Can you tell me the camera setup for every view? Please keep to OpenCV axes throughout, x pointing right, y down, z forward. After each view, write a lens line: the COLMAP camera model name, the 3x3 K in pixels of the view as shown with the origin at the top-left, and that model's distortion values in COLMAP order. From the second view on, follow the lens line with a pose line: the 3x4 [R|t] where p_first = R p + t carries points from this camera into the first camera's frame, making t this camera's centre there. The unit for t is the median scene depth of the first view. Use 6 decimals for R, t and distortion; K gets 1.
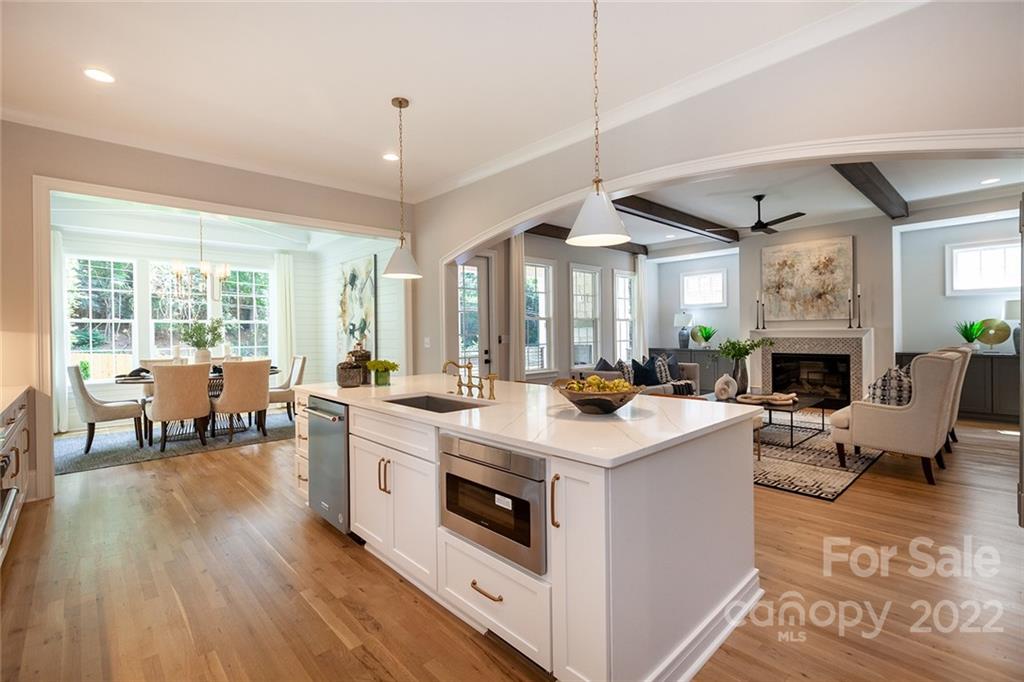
lens RADIAL K [[488.6, 0, 526.5], [0, 488.6, 336.9], [0, 0, 1]] dist [-0.000674, -0.000116]
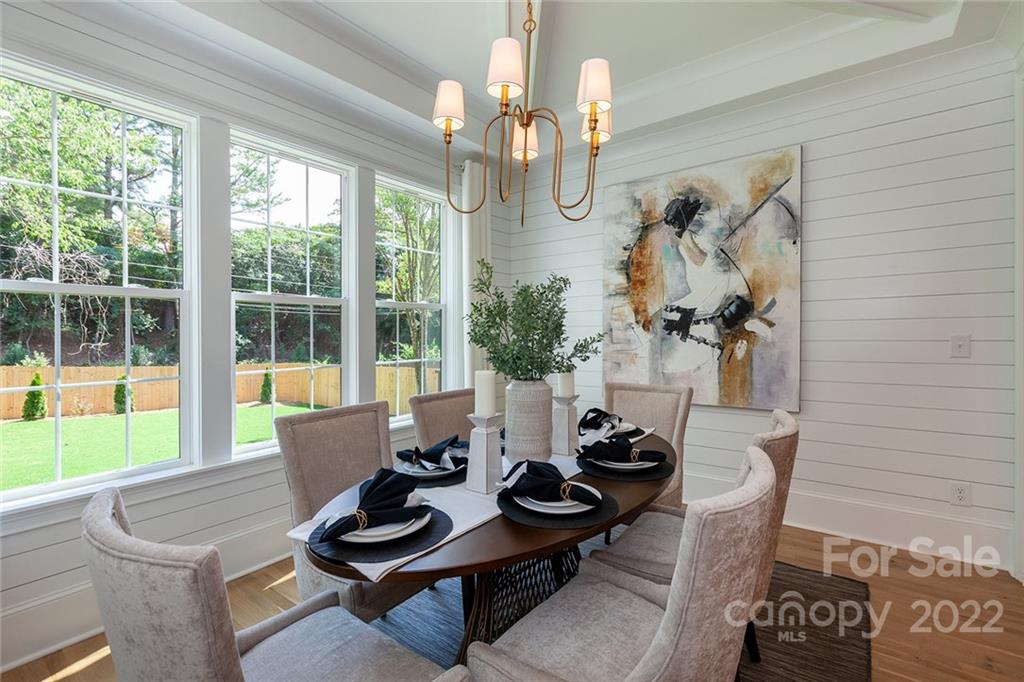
lens RADIAL K [[460.4, 0, 510.4], [0, 460.4, 333.8], [0, 0, 1]] dist [0.000043, 0.000137]
pose [[0.983235, -0.003787, 0.182304, -0.776607], [0.005629, 0.999938, -0.009585, 0.000803], [-0.182256, 0.010450, 0.983196, 0.788128]]
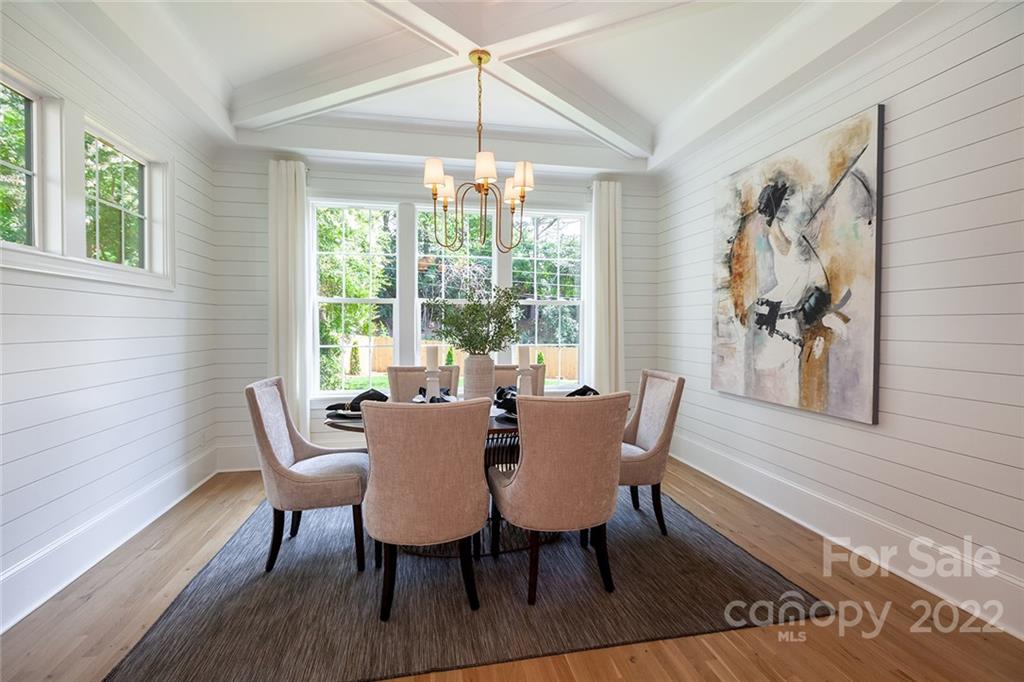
lens RADIAL K [[461.4, 0, 513.0], [0, 461.4, 328.5], [0, 0, 1]] dist [-0.000314, -0.000130]
pose [[0.854293, 0.016169, -0.519540, -0.441145], [-0.014886, 0.999867, 0.006640, -0.002682], [0.519579, 0.002061, 0.854420, 0.694175]]
